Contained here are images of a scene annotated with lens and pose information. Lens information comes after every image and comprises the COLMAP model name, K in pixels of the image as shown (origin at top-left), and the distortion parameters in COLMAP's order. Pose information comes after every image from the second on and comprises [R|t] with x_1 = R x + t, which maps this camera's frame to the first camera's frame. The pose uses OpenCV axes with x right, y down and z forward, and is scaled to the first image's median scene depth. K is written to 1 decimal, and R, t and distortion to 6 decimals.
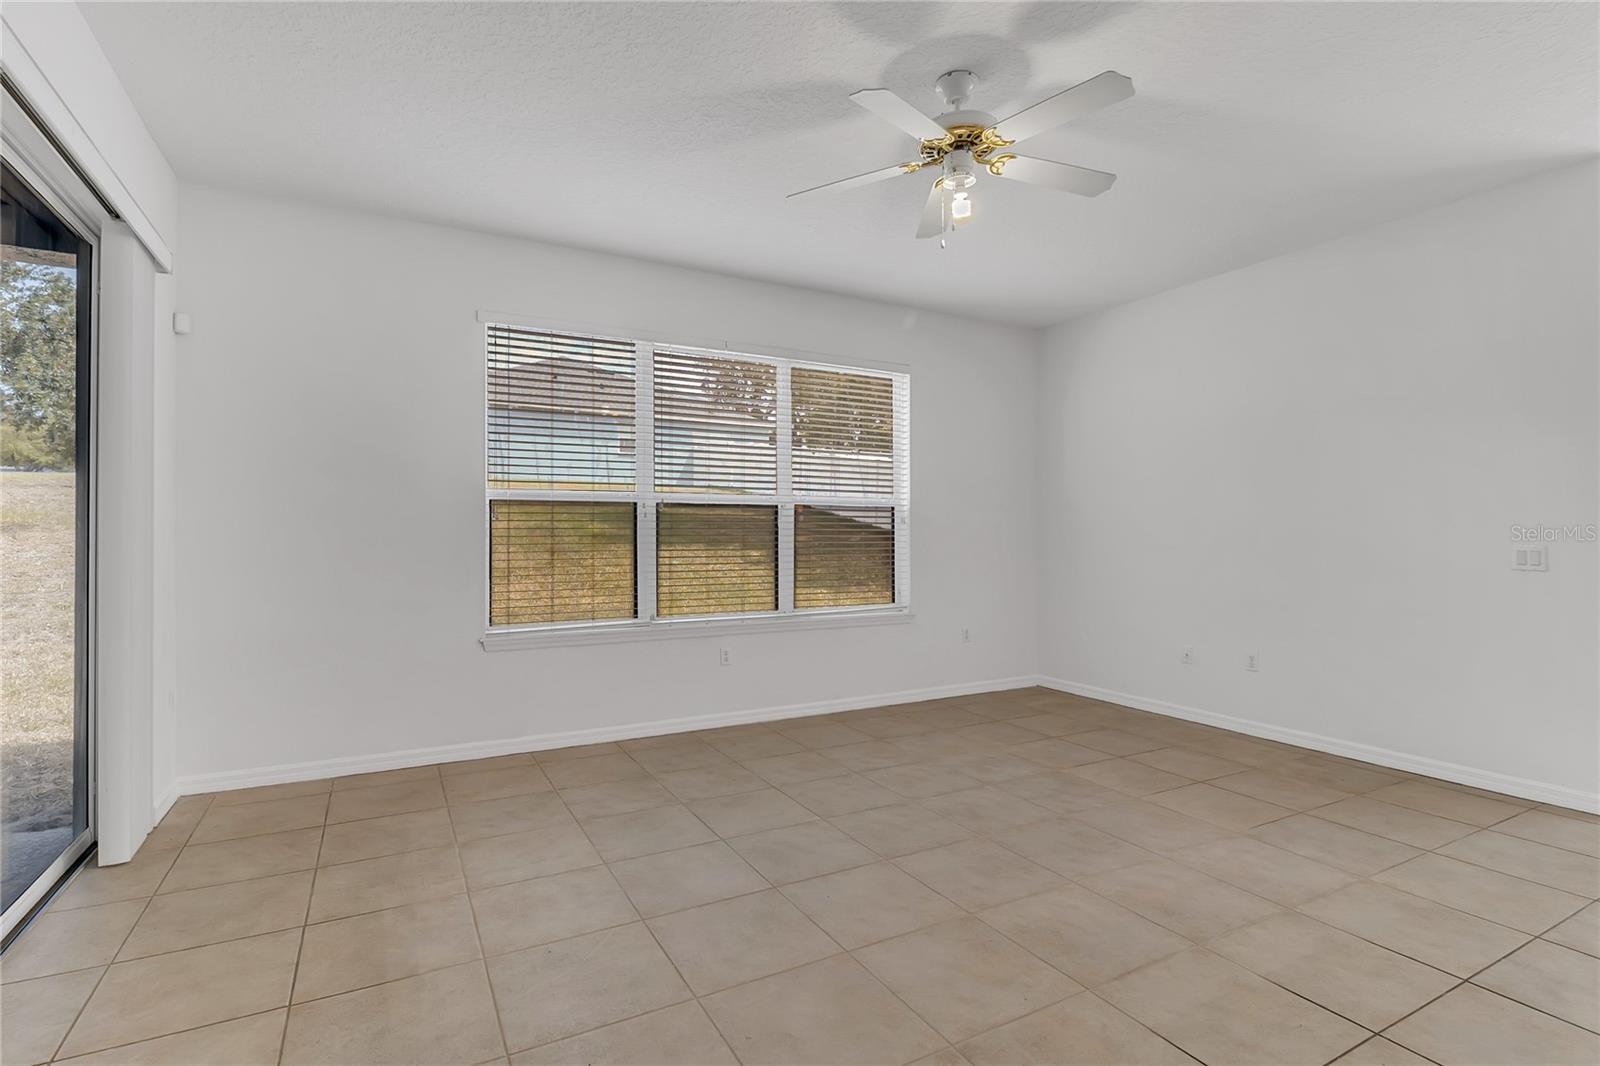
lens RADIAL K [[753.0, 0, 800.0], [0, 753.0, 533.0], [0, 0, 1]] dist [0.010634, -0.000409]
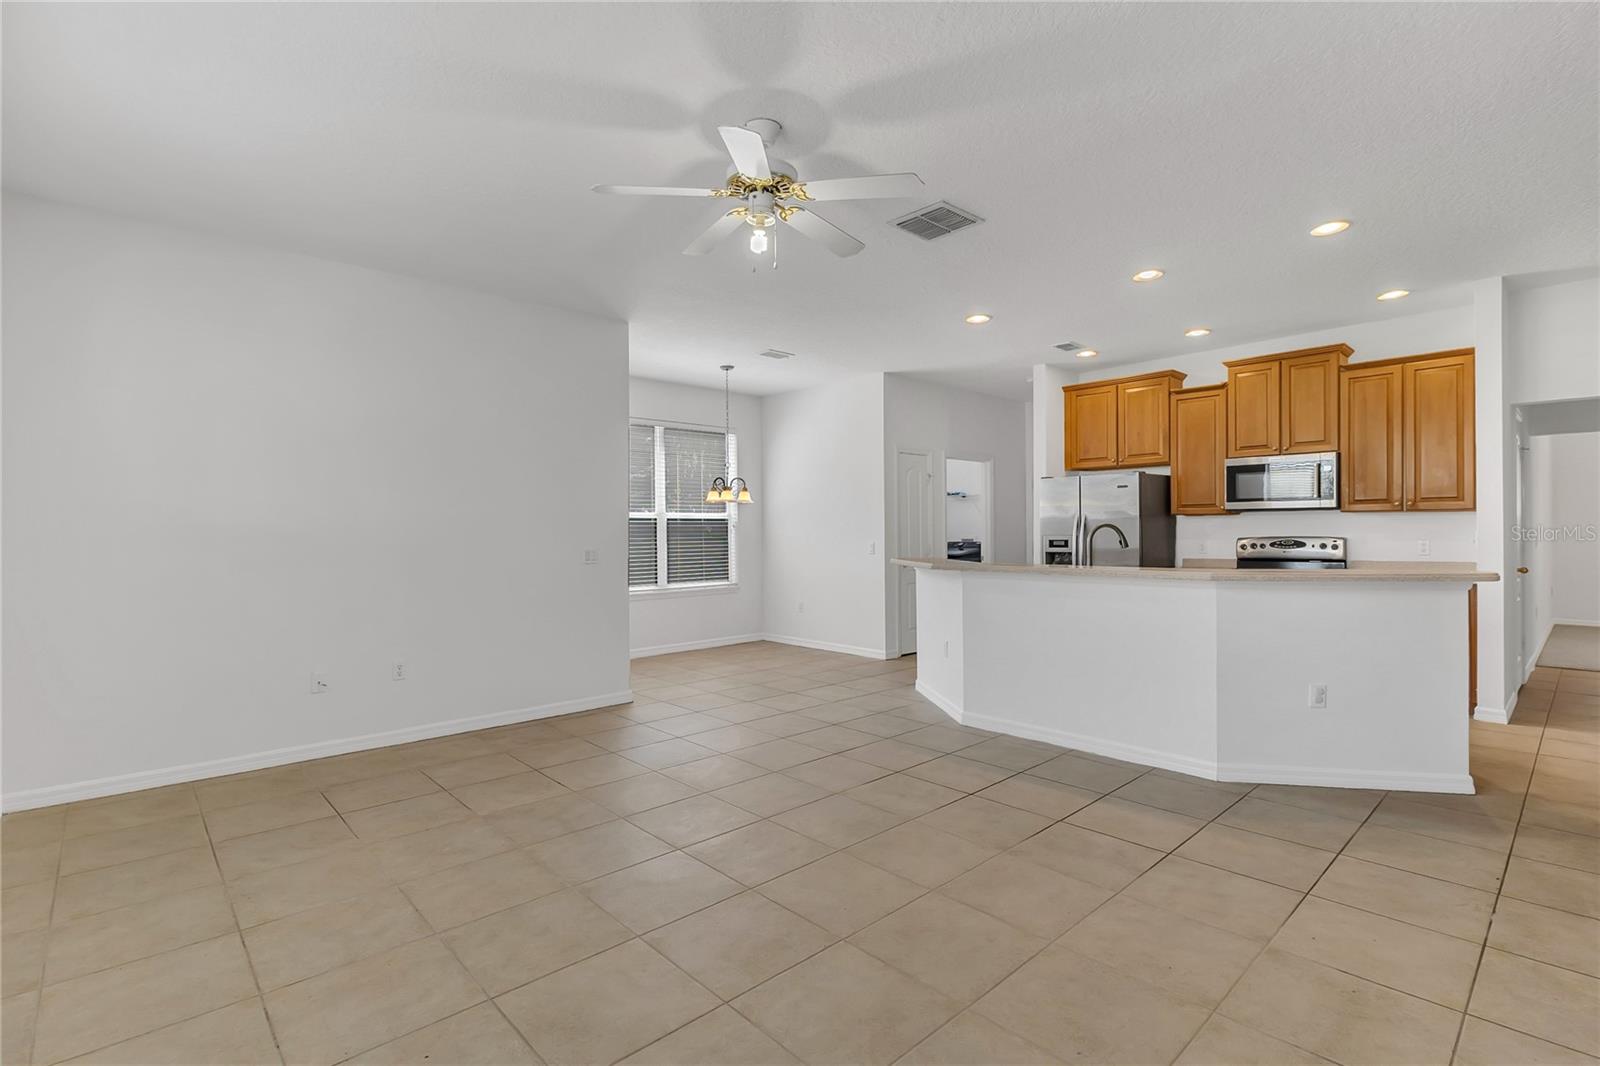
lens RADIAL K [[753.0, 0, 800.0], [0, 753.0, 533.0], [0, 0, 1]] dist [0.010634, -0.000409]
pose [[-0.250767, 0.002398, 0.968045, -0.667016], [0.004837, 0.999988, -0.001224, -0.014920], [-0.968035, 0.004376, -0.250775, 0.942147]]
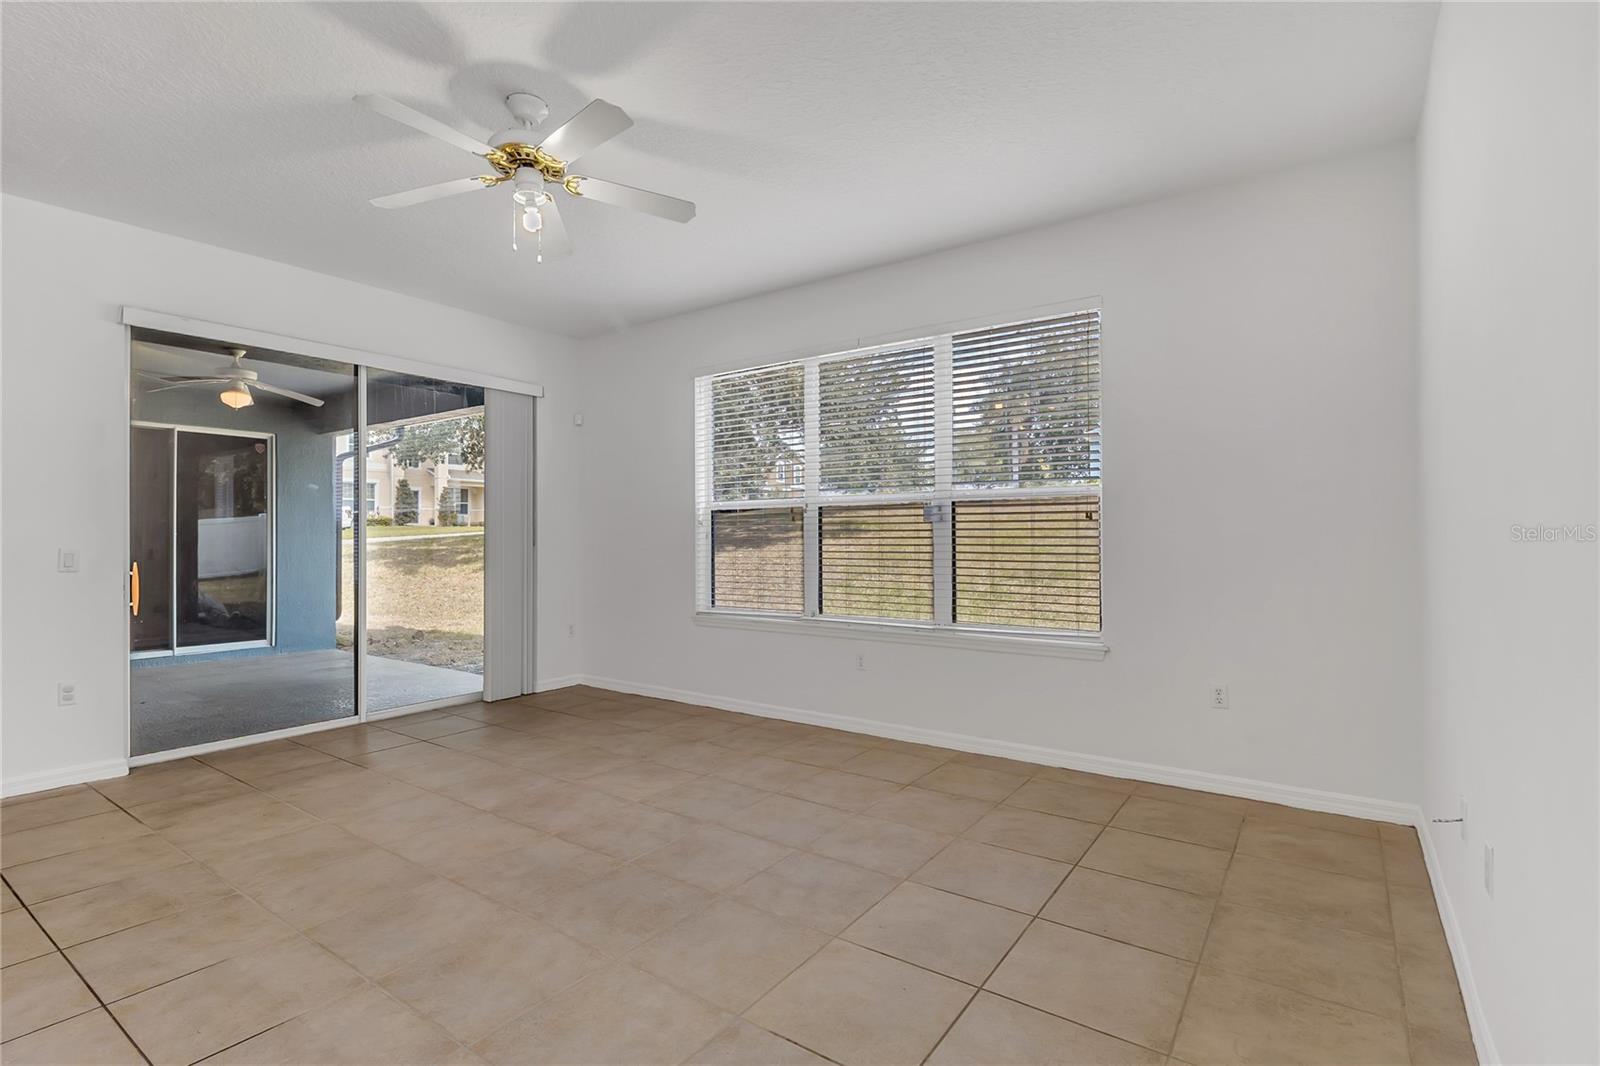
lens RADIAL K [[759.8, 0, 800.0], [0, 759.8, 533.0], [0, 0, 1]] dist [0.013203, -0.000502]
pose [[0.439149, -0.005782, -0.898396, 1.015817], [0.007041, 0.999971, -0.002994, 0.000500], [0.898387, -0.005011, 0.439177, 0.672387]]
